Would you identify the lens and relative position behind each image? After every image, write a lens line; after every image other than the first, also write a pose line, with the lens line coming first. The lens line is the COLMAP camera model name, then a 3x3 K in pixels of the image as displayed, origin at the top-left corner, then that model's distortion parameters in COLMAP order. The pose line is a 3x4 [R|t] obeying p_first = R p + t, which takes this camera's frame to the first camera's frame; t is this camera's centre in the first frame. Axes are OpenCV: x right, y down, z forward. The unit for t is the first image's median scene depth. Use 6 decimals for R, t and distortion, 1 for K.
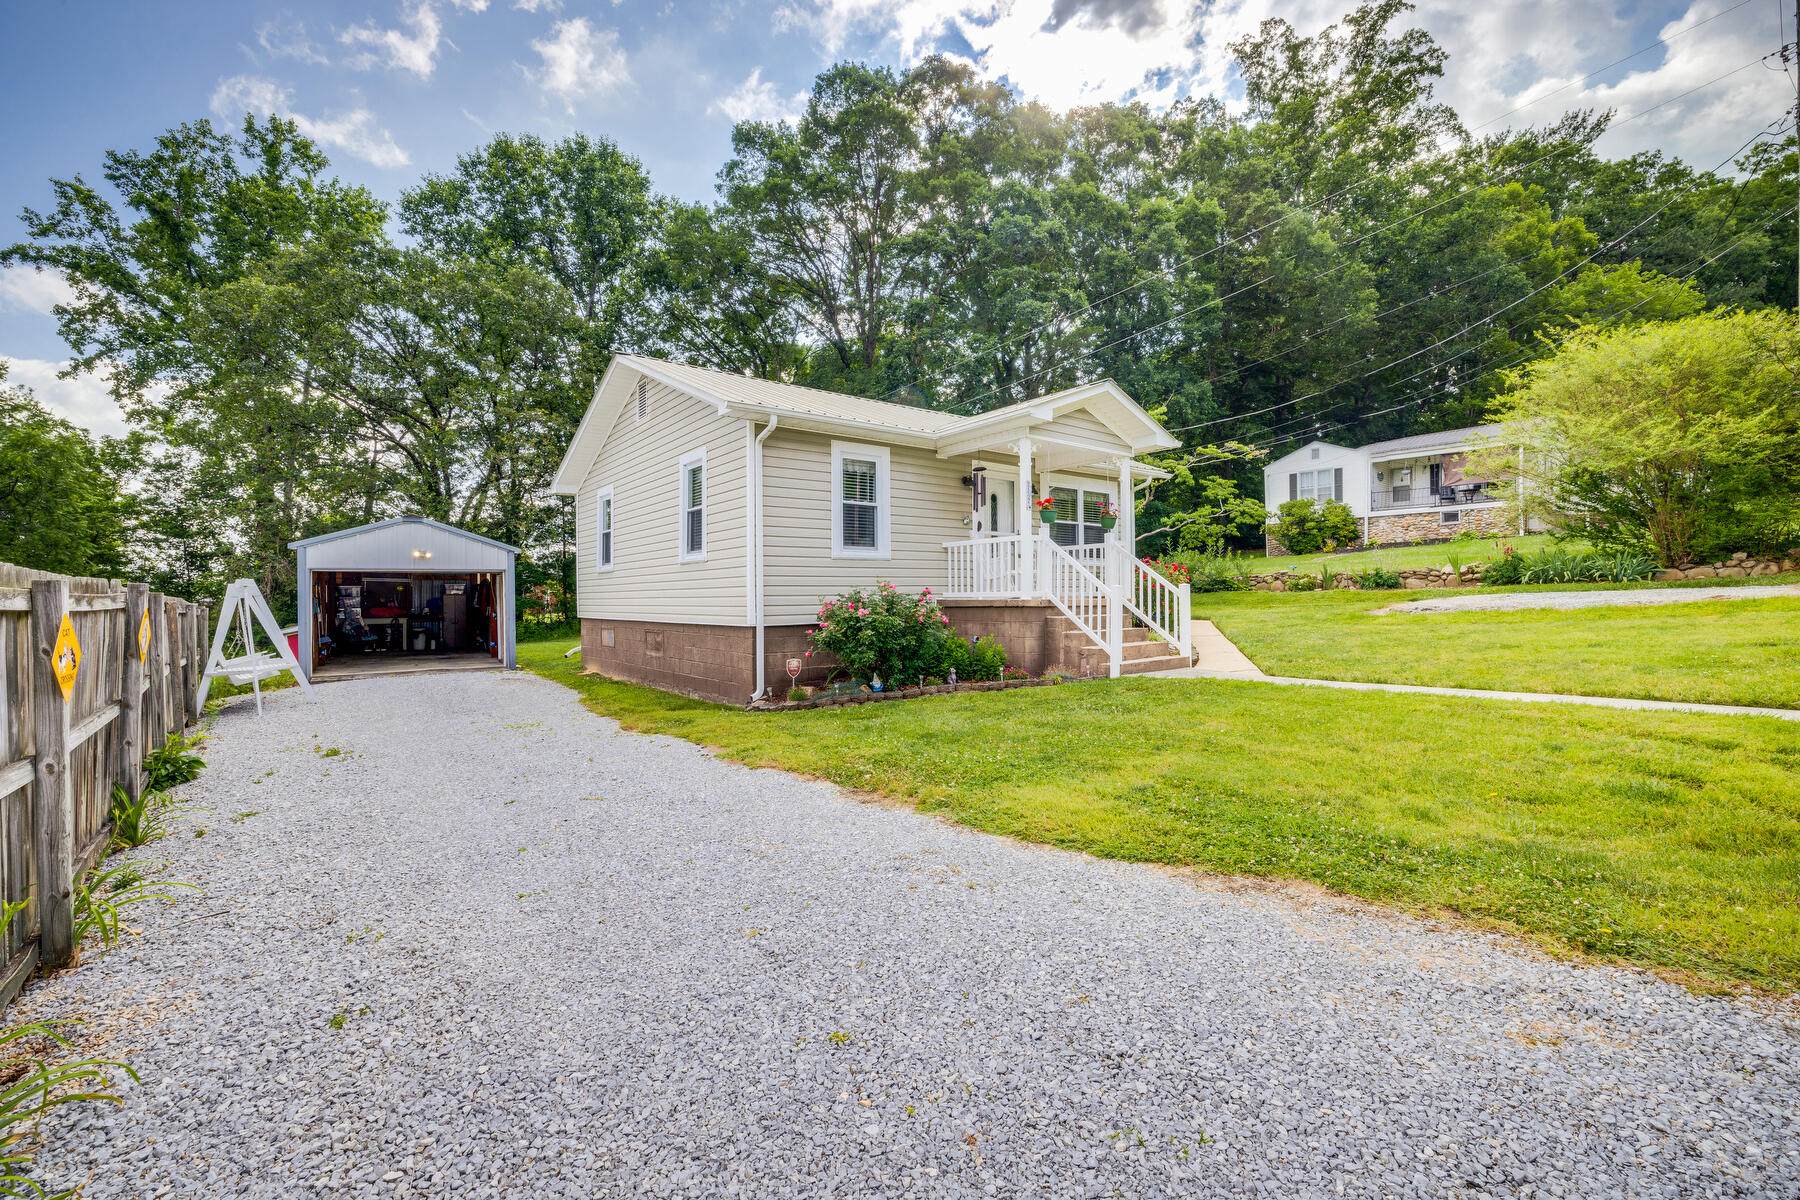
lens RADIAL K [[753.7, 0, 896.6], [0, 753.7, 599.7], [0, 0, 1]] dist [0.002456, -0.000132]
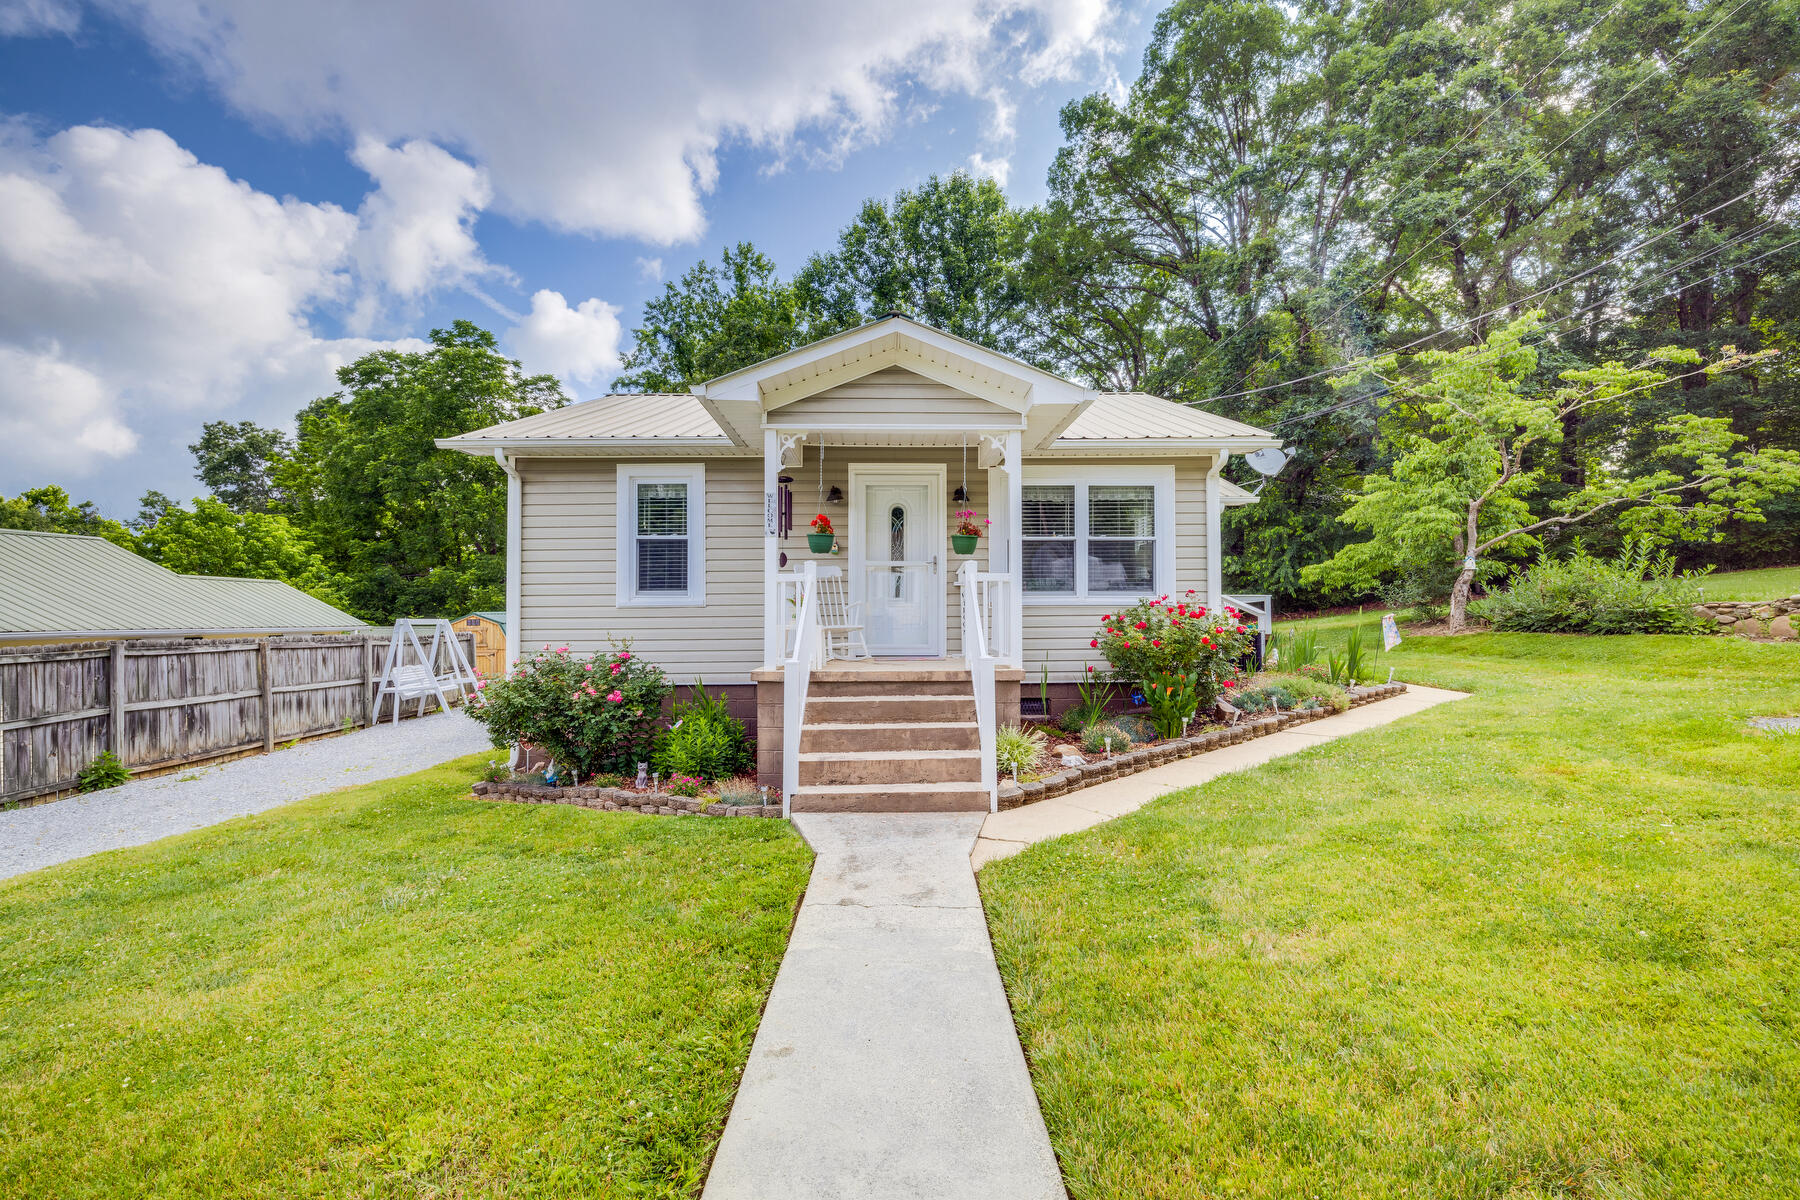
lens RADIAL K [[753.7, 0, 904.7], [0, 753.7, 599.7], [0, 0, 1]] dist [0.002456, -0.000132]
pose [[0.801099, -0.004715, -0.598513, 0.505204], [-0.002529, 0.999933, -0.011263, -0.041429], [0.598526, 0.010536, 0.801034, 0.401629]]
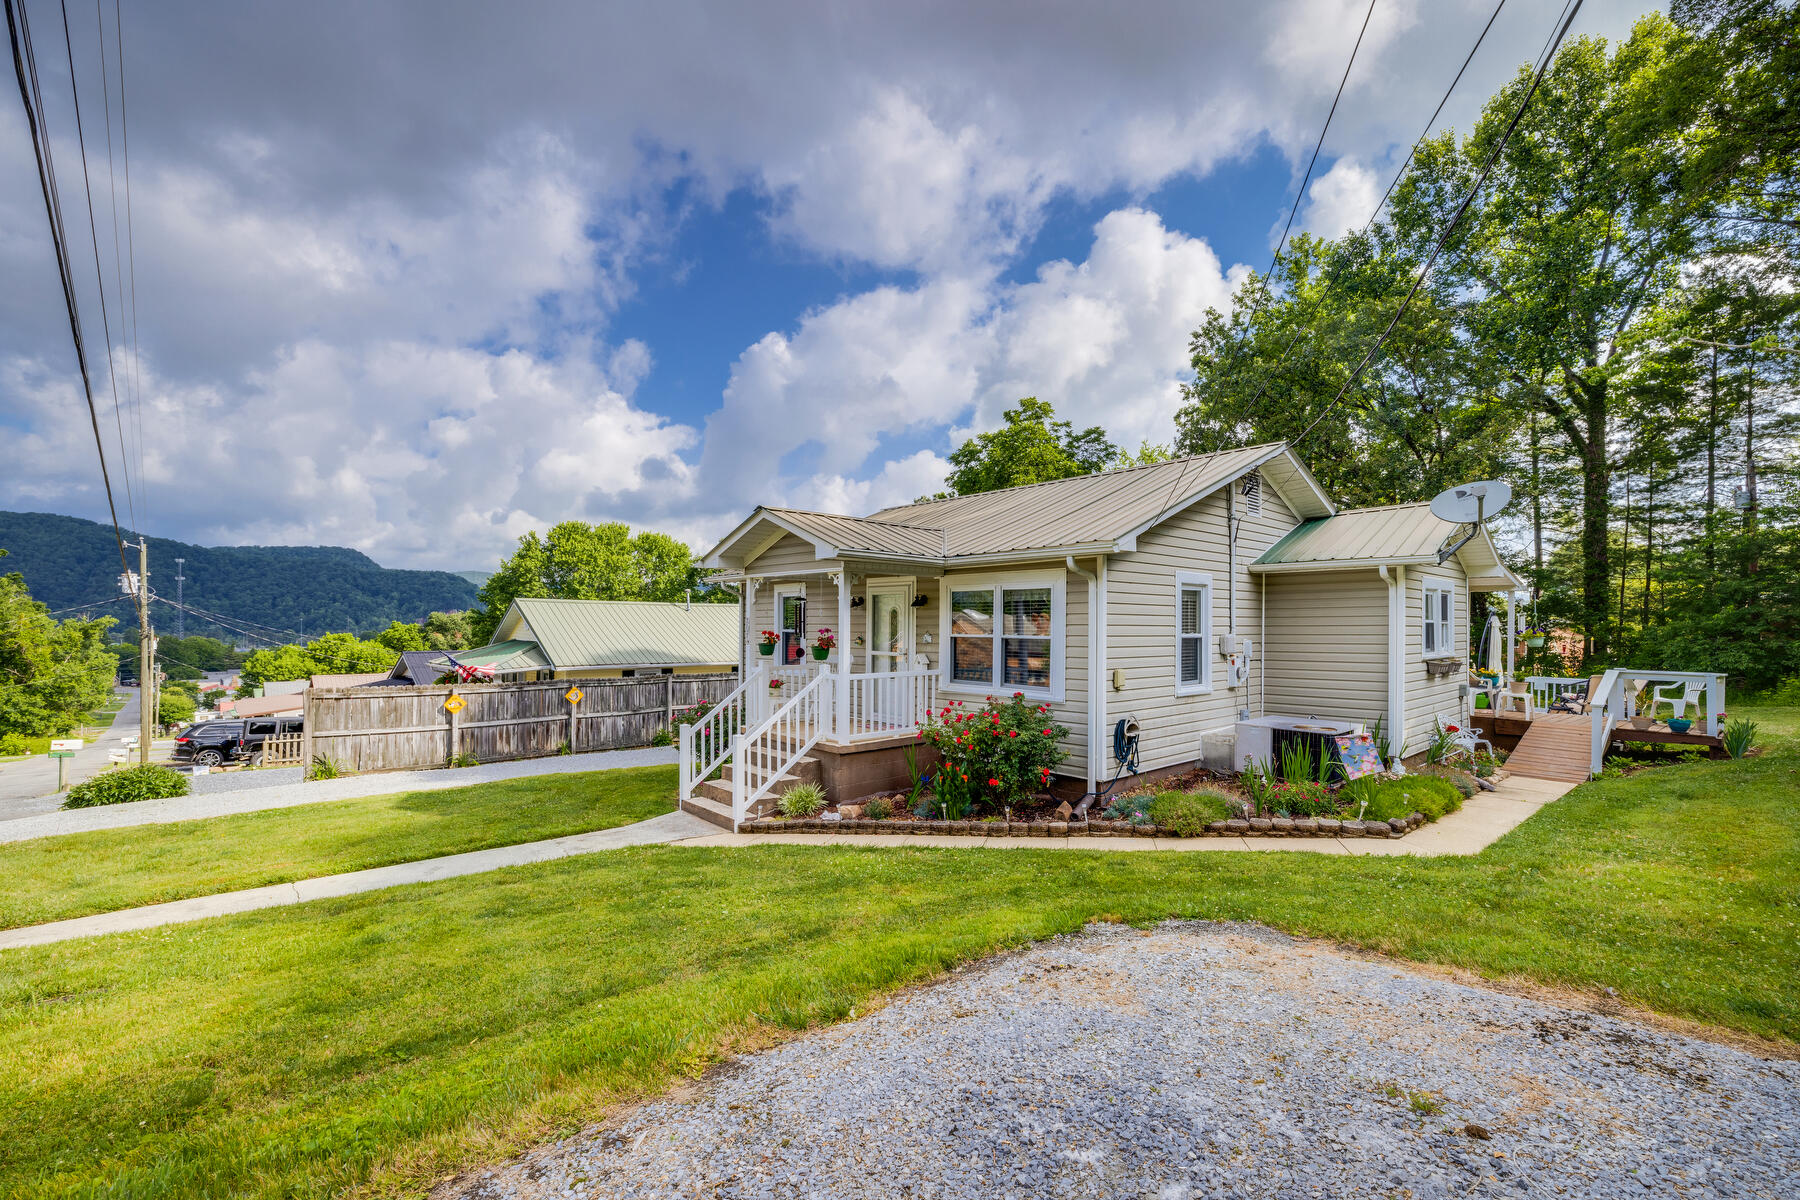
lens RADIAL K [[753.7, 0, 891.0], [0, 753.7, 614.2], [0, 0, 1]] dist [0.002456, -0.000132]
pose [[0.086670, -0.006226, -0.996218, 0.966252], [-0.003307, 0.999973, -0.006537, -0.117158], [0.996232, 0.003861, 0.086647, 0.835647]]
